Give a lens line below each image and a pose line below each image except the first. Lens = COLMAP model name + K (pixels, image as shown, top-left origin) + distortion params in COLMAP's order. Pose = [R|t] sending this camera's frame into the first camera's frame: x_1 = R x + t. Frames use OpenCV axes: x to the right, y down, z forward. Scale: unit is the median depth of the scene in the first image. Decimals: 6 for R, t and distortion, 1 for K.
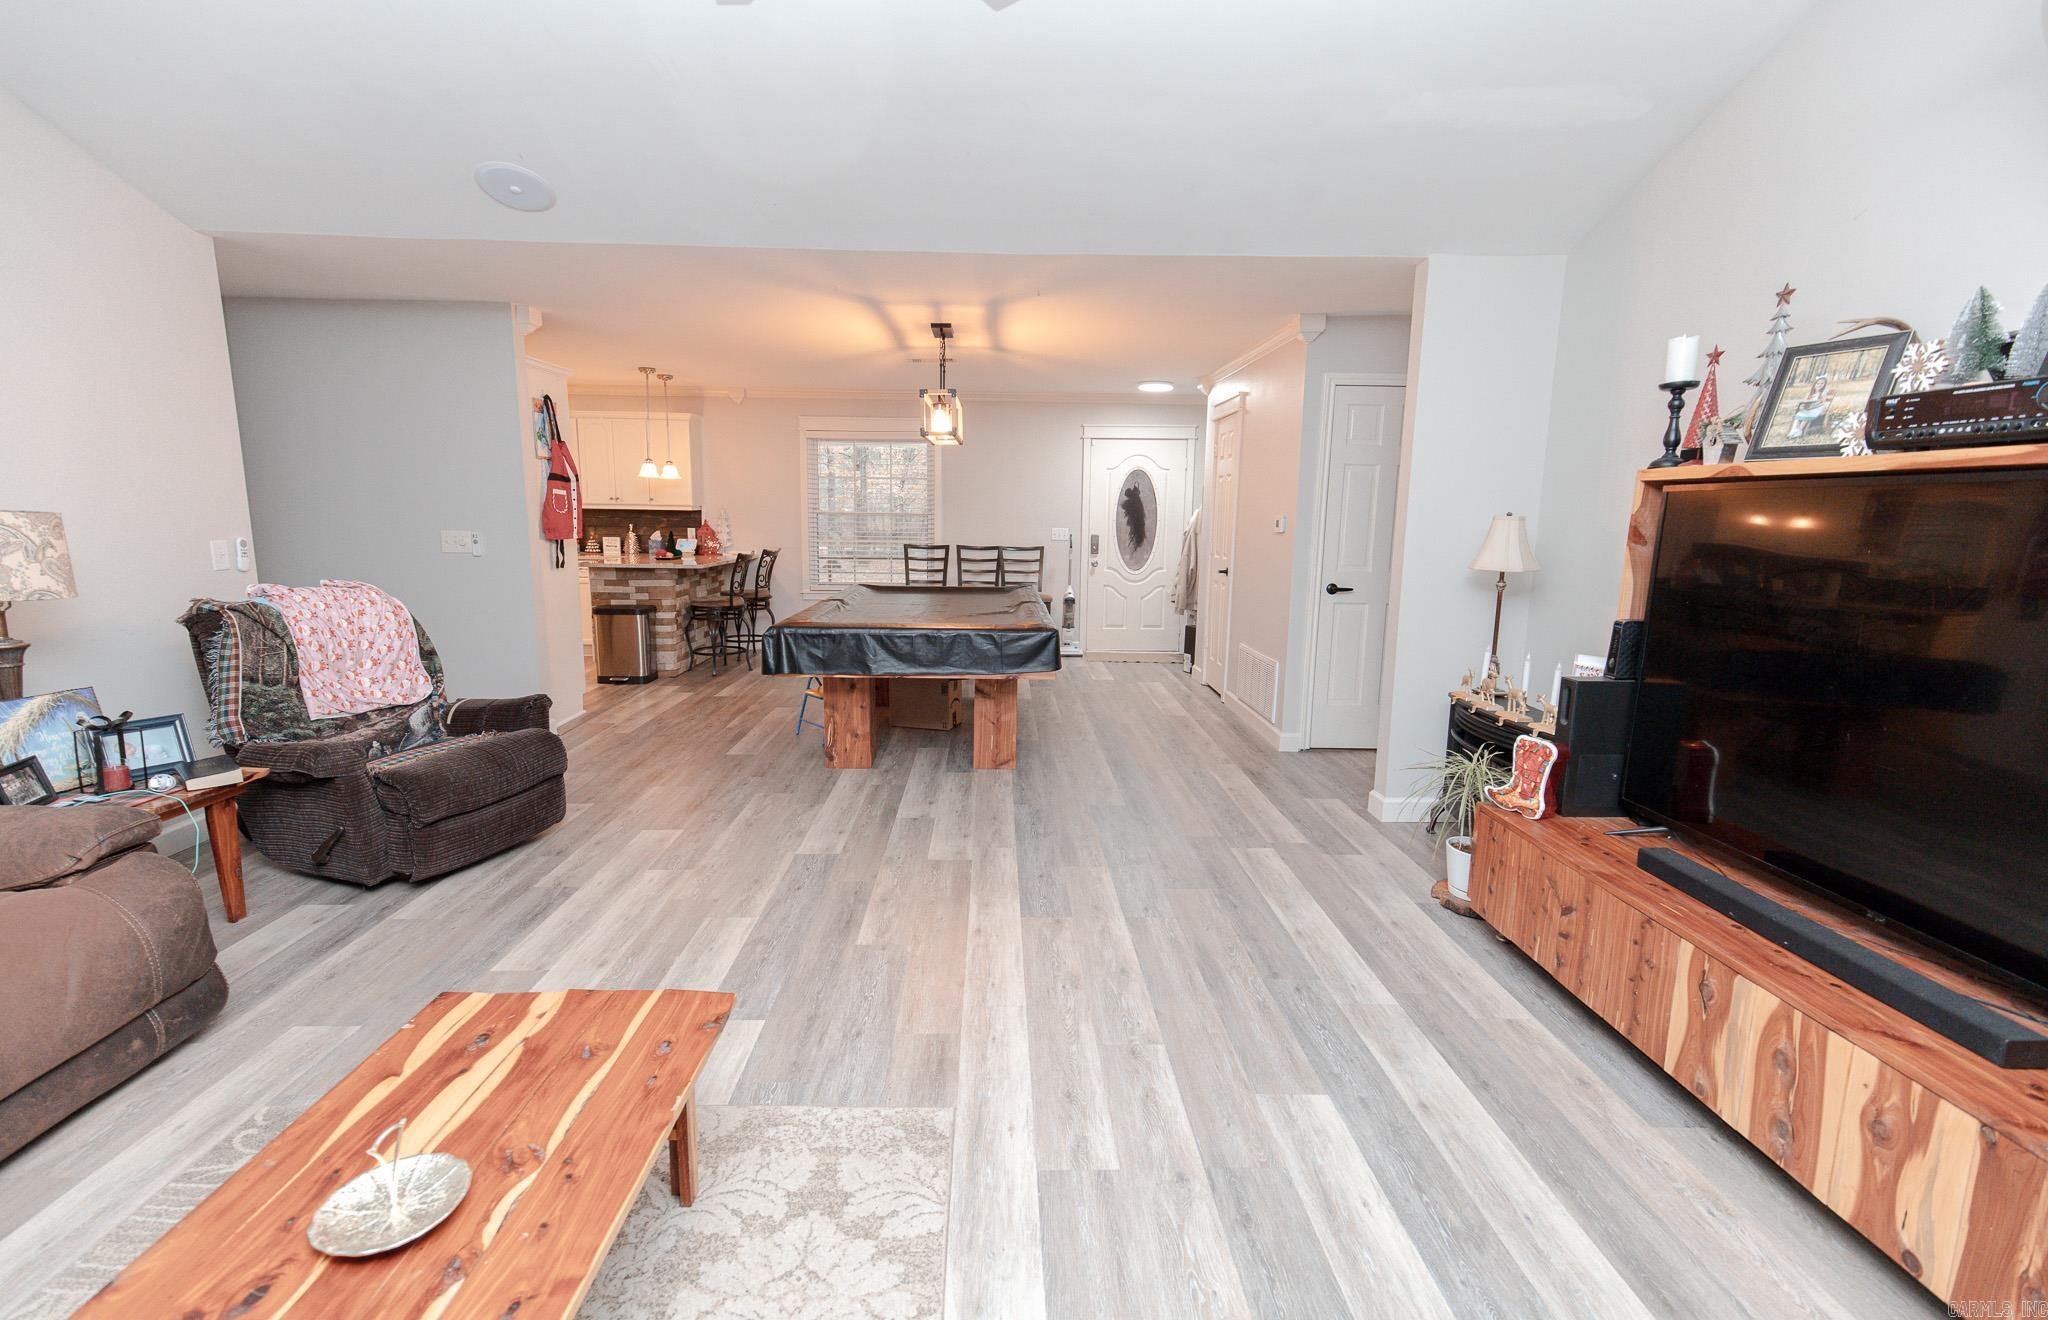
lens RADIAL K [[931.0, 0, 1024.0], [0, 931.0, 660.0], [0, 0, 1]] dist [0.003447, -0.000634]
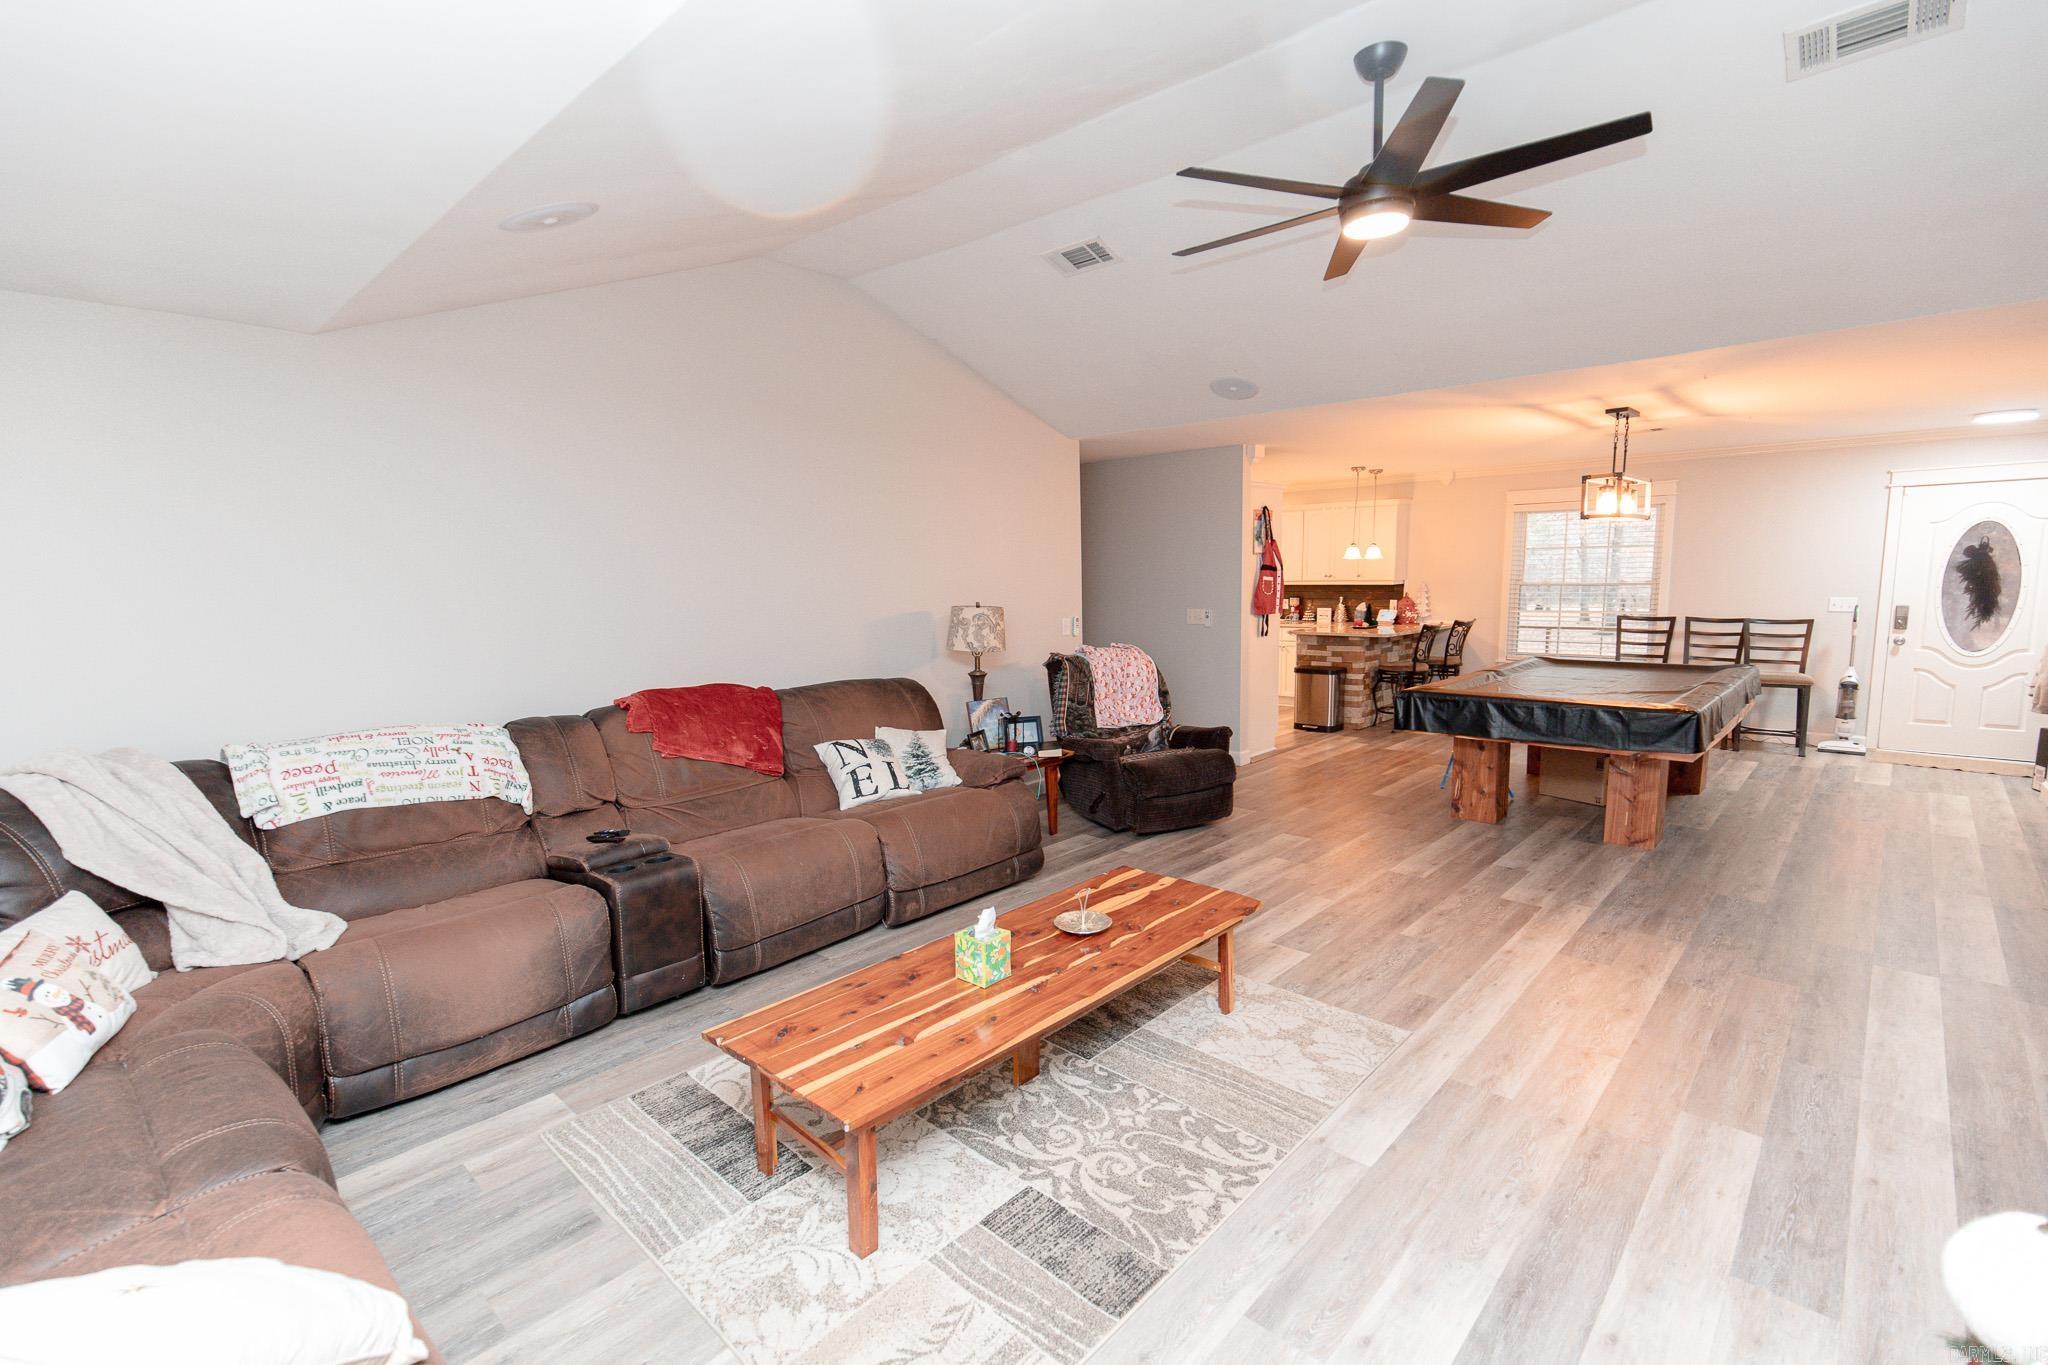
lens RADIAL K [[956.4, 0, 1024.0], [0, 956.4, 682.5], [0, 0, 1]] dist [-0.001143, -0.000280]
pose [[0.720207, 0.058447, -0.691293, 0.271375], [-0.086654, 0.996220, -0.006051, 0.005098], [0.688326, 0.064261, 0.722550, -0.281448]]
